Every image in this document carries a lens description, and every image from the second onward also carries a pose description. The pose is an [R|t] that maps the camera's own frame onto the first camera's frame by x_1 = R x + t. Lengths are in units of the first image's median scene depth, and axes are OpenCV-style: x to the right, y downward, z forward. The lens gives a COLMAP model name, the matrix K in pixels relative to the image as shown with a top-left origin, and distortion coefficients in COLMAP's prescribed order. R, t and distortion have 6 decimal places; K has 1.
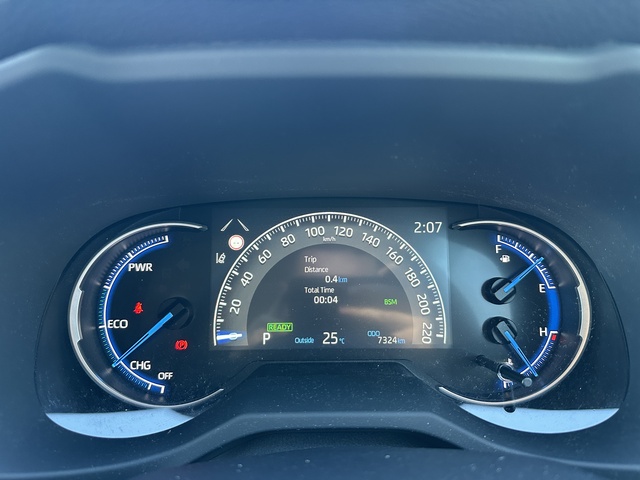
lens RADIAL K [[466.4, 0, 321.4], [0, 466.4, 239.7], [0, 0, 1]] dist [0.002509, -0.005805]
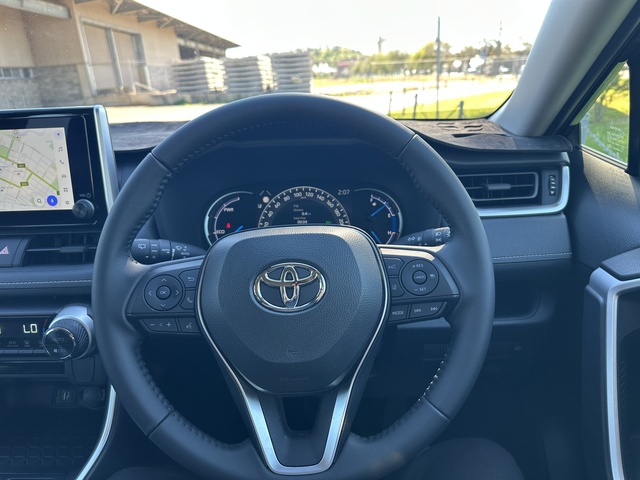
lens RADIAL K [[466.4, 0, 318.0], [0, 466.4, 240.8], [0, 0, 1]] dist [0.002509, -0.005805]
pose [[0.998748, -0.014192, -0.047969, 0.210025], [0.014432, 0.999885, 0.004674, 0.217780], [0.047897, -0.005361, 0.998838, -1.466738]]
